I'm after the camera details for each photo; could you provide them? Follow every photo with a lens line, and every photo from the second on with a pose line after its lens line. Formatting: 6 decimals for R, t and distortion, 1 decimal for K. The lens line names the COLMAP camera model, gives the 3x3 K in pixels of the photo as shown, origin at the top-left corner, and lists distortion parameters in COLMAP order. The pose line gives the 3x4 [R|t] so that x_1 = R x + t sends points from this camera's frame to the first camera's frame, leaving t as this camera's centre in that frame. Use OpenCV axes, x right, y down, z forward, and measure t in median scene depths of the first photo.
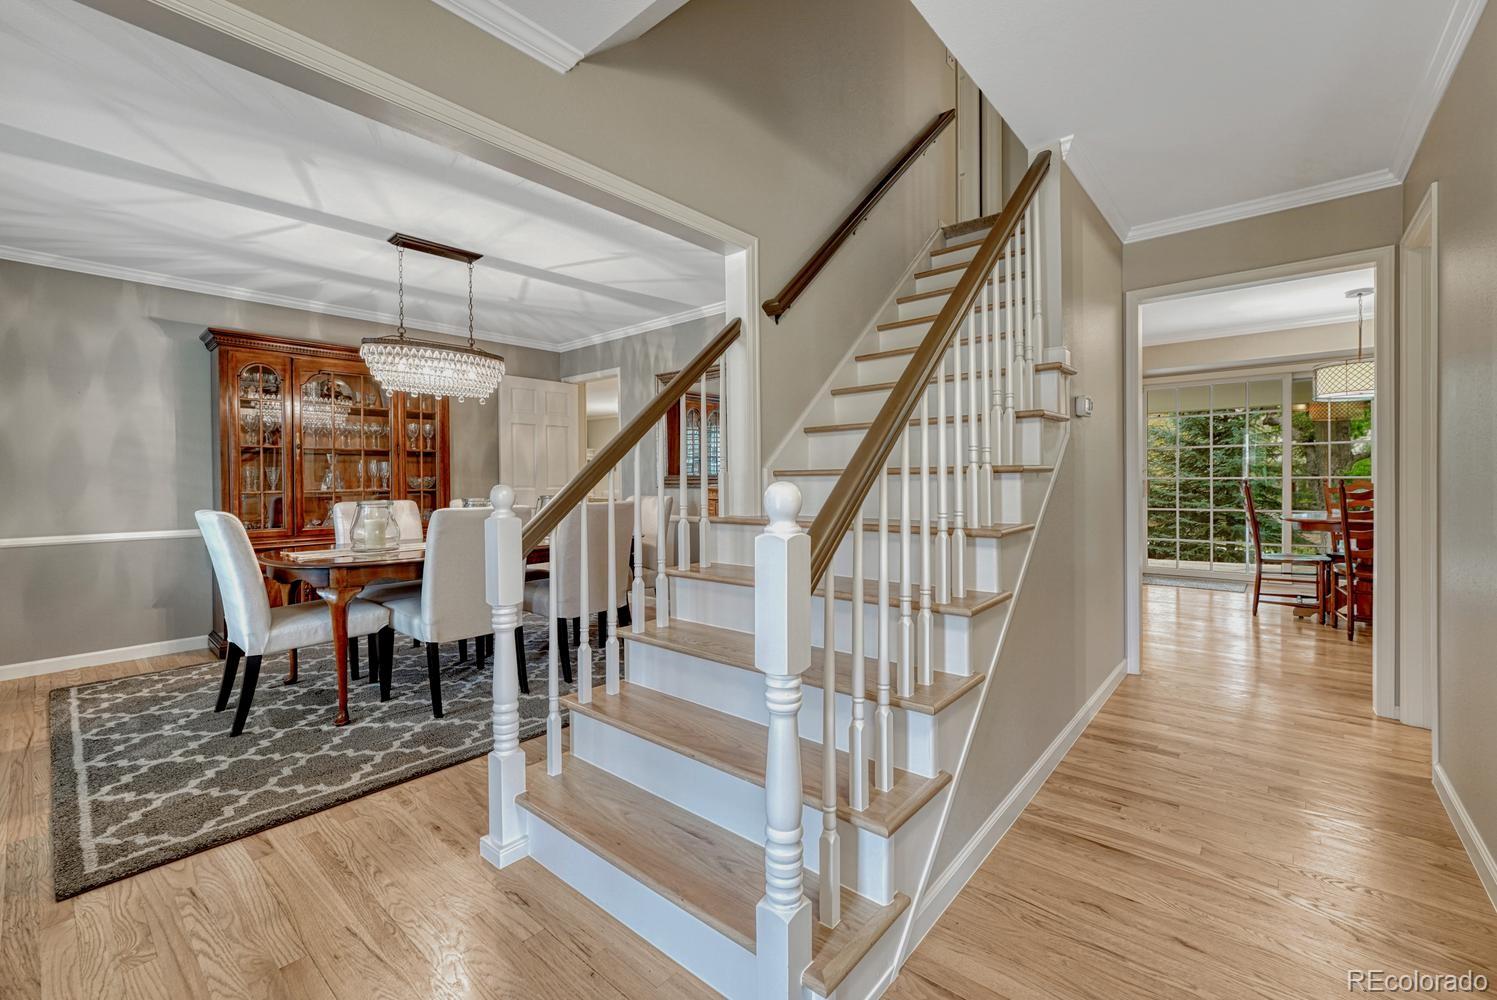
lens RADIAL K [[626.4, 0, 747.8], [0, 626.4, 487.7], [0, 0, 1]] dist [-0.009277, 0.002796]
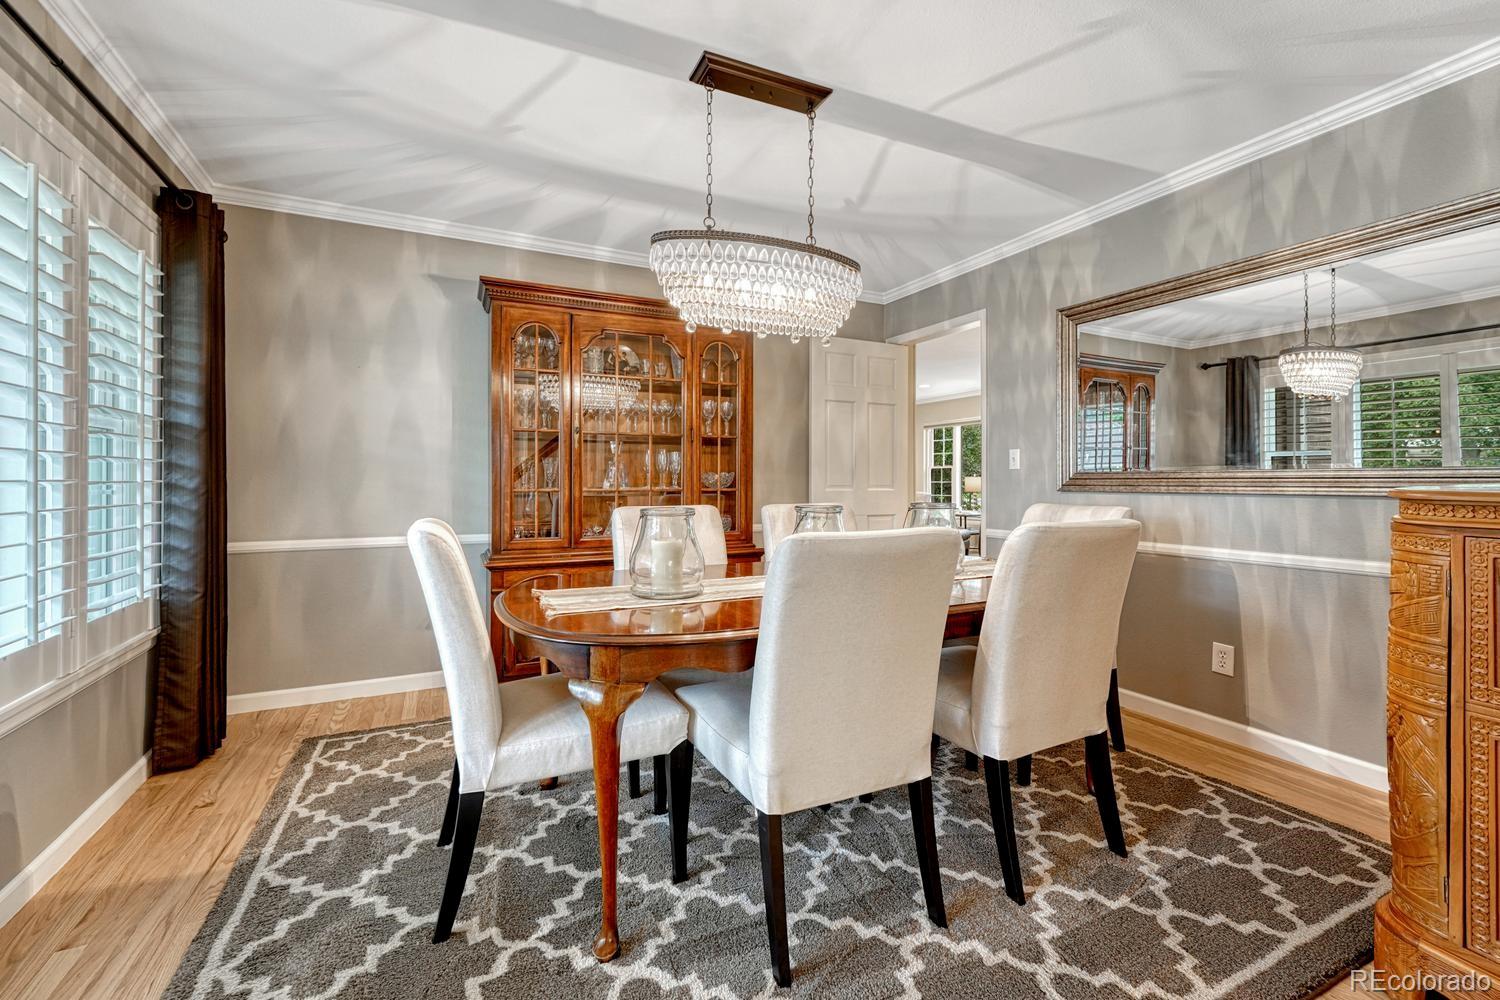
lens RADIAL K [[627.7, 0, 731.4], [0, 627.7, 475.9], [0, 0, 1]] dist [-0.009277, 0.002796]
pose [[0.911583, 0.004447, -0.411093, -0.265438], [-0.012718, 0.999768, -0.017385, 0.000122], [0.410920, 0.021076, 0.911428, 0.430969]]
